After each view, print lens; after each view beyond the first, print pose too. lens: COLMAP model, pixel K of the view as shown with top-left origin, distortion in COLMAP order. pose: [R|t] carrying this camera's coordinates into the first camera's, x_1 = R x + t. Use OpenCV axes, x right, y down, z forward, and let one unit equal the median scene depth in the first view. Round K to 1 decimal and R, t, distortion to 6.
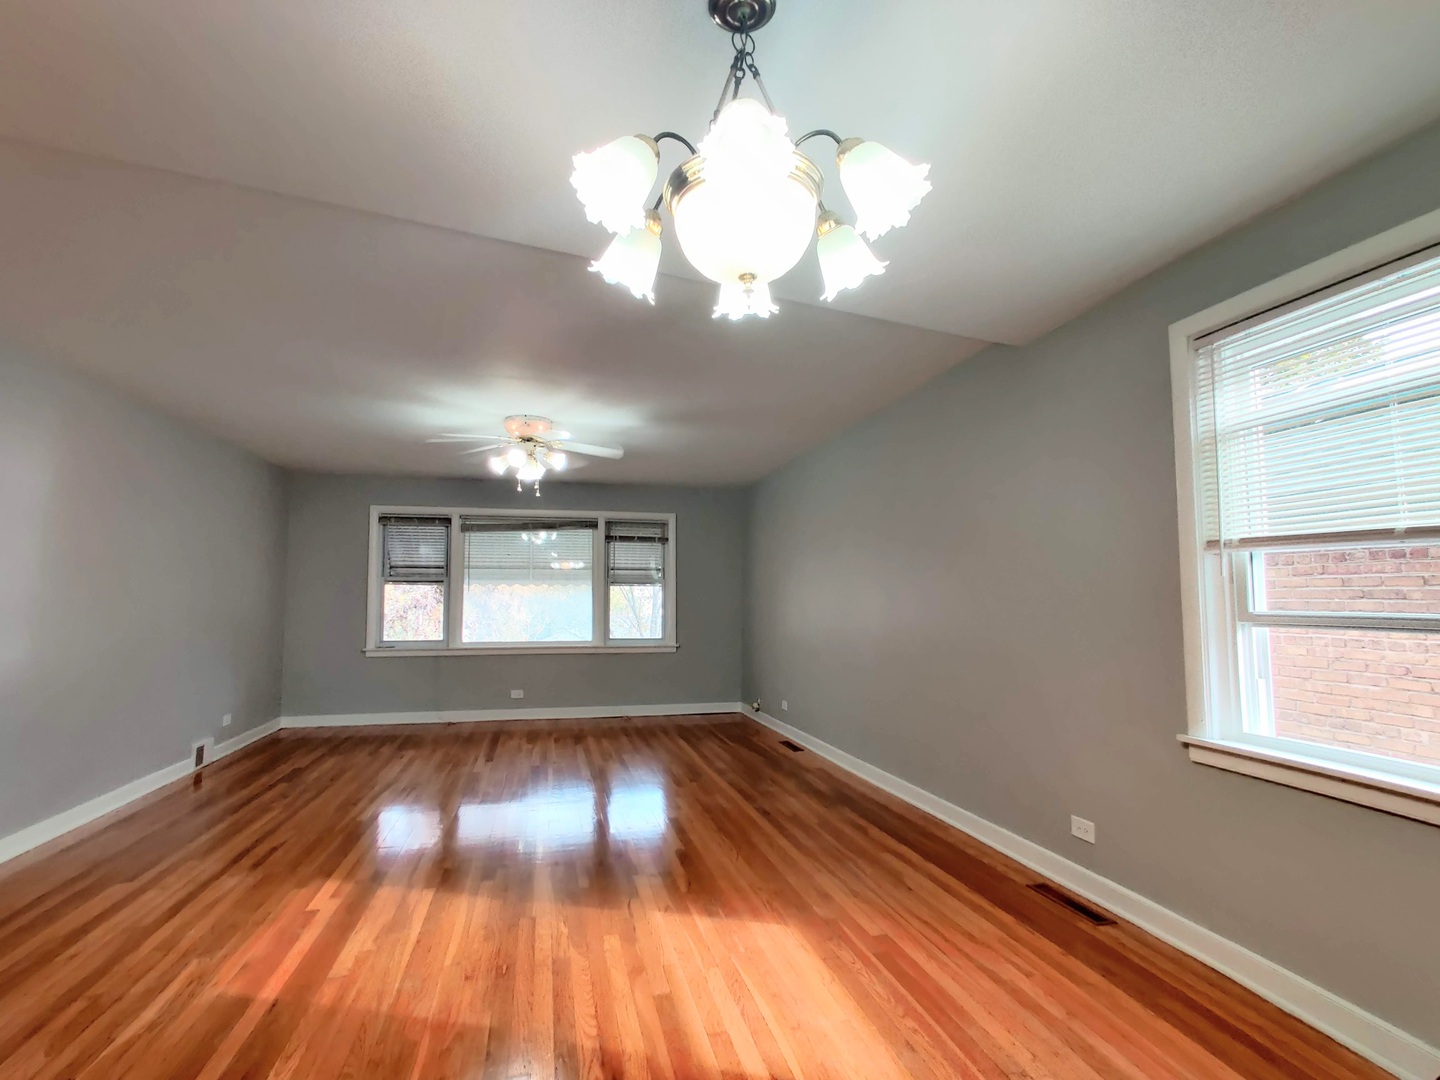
lens RADIAL K [[722.6, 0, 717.3], [0, 722.6, 550.6], [0, 0, 1]] dist [-0.041388, 0.048932]
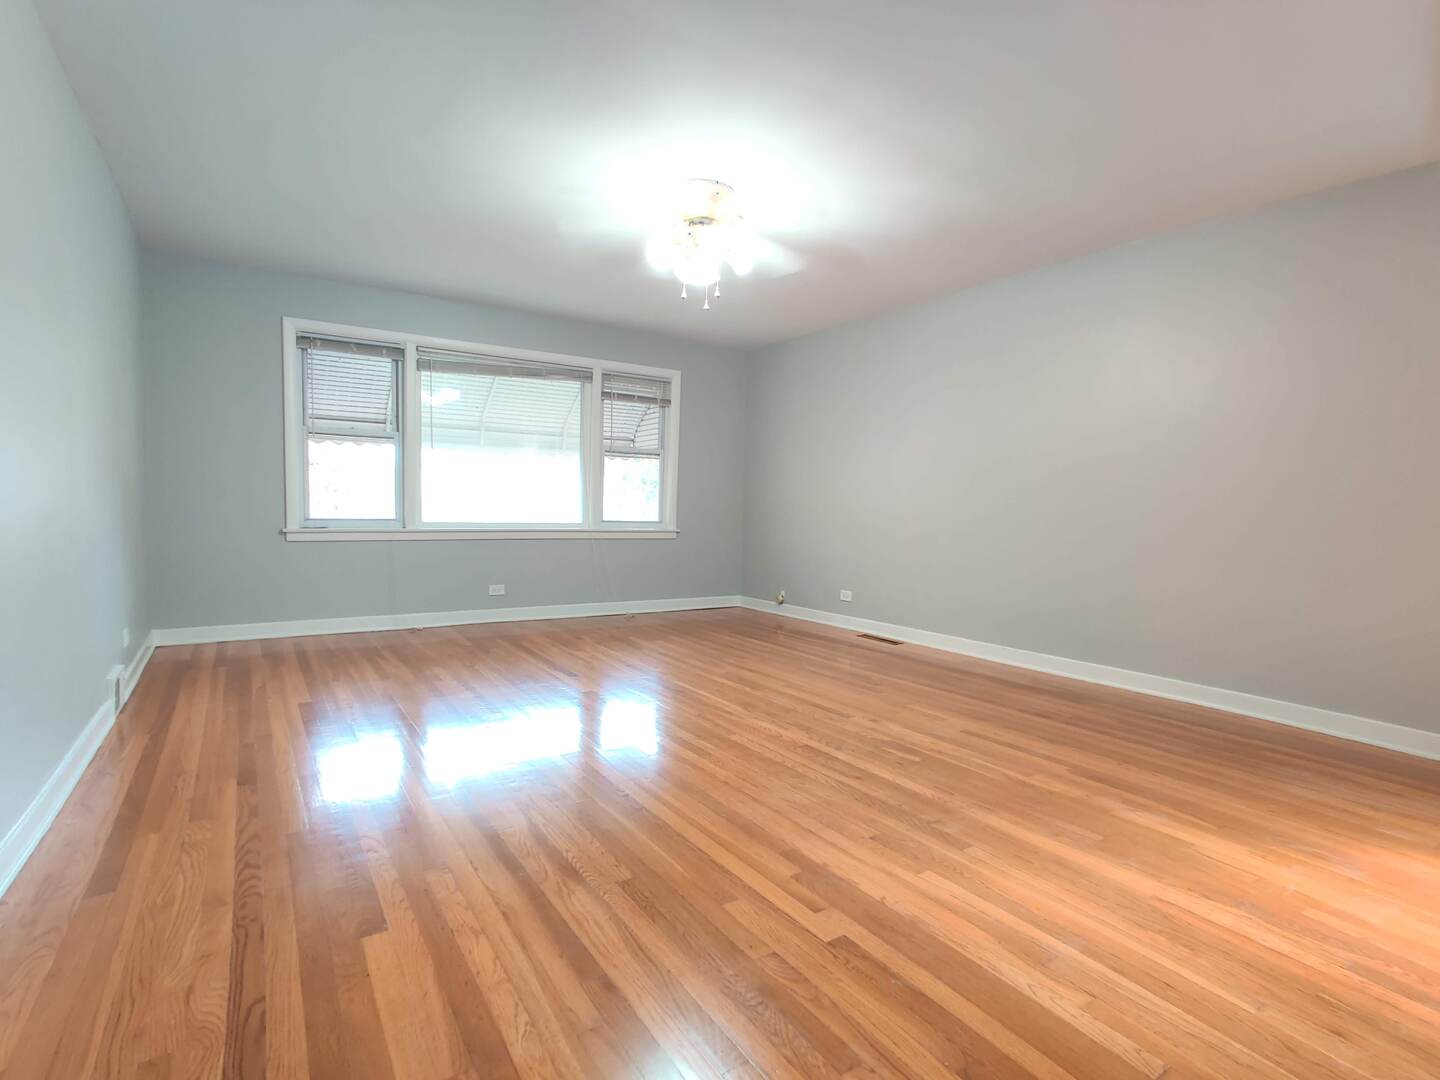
lens RADIAL K [[722.6, 0, 717.3], [0, 722.6, 550.6], [0, 0, 1]] dist [-0.041388, 0.048932]
pose [[0.943588, 0.000927, 0.331121, -0.308319], [-0.046059, 0.990642, 0.128482, 0.046992], [-0.327903, -0.136485, 0.934800, 0.202287]]
